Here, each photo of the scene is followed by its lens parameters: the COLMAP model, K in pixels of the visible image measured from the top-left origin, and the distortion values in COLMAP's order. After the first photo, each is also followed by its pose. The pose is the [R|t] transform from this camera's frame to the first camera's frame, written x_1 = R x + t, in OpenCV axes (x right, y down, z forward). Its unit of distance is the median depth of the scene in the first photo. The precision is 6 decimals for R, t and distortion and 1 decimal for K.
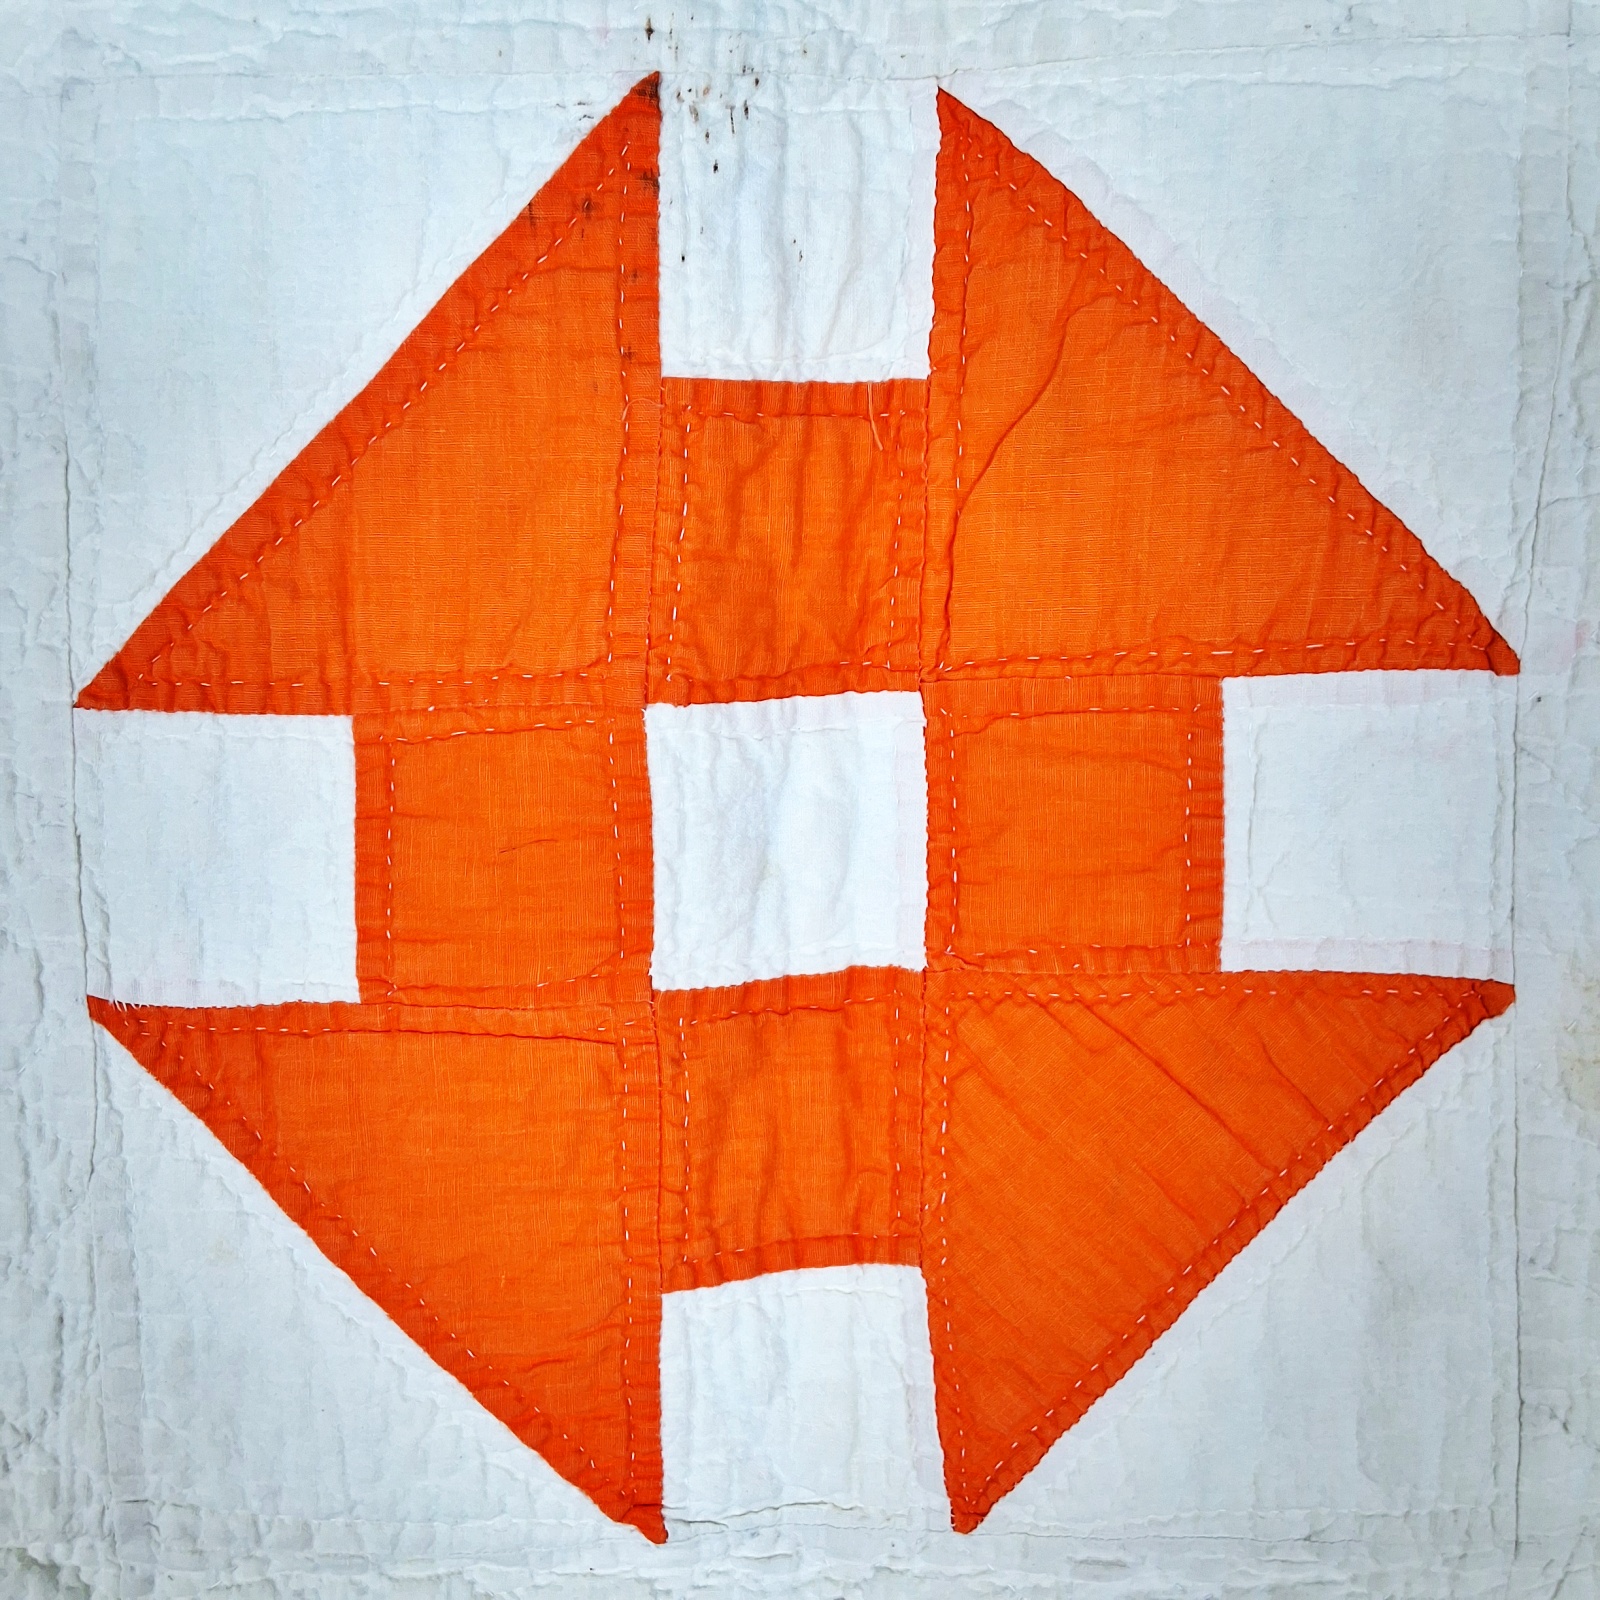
lens RADIAL K [[1656.0, 0, 787.2], [0, 1656.0, 805.8], [0, 0, 1]] dist [0.079215, 0.000000]
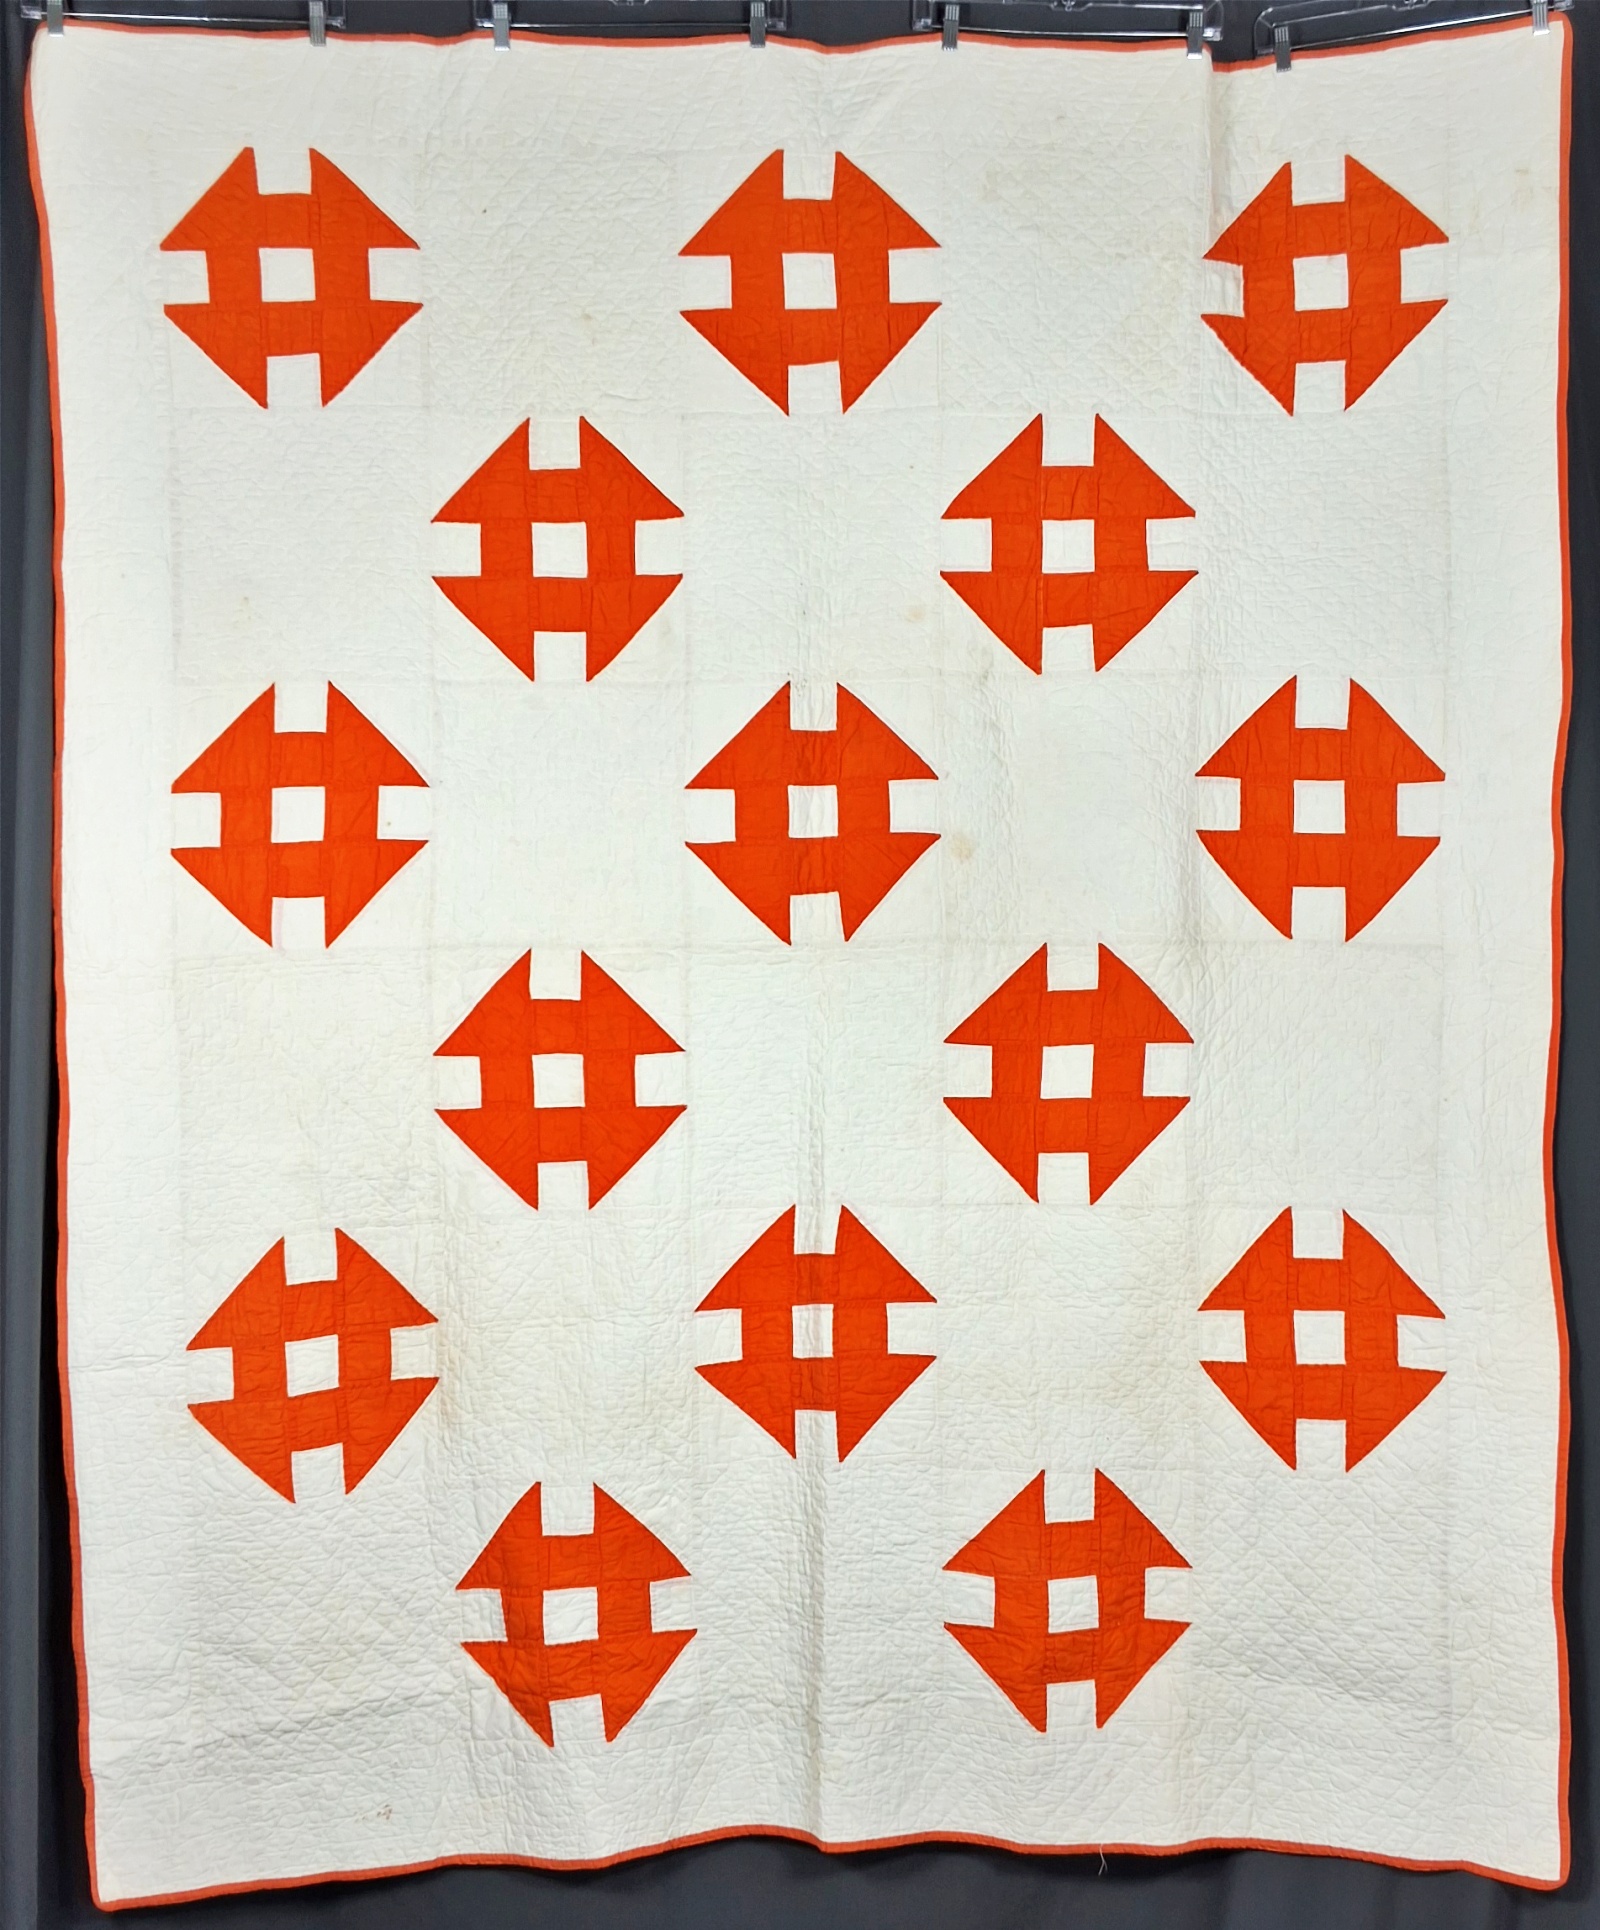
lens RADIAL K [[1693.9, 0, 803.5], [0, 1693.9, 977.2], [0, 0, 1]] dist [0.128837, 0.016447]
pose [[0.997825, -0.012558, 0.064709, -0.411338], [0.019835, 0.993389, -0.113067, 1.233830], [-0.062861, 0.114104, 0.991478, -4.641349]]
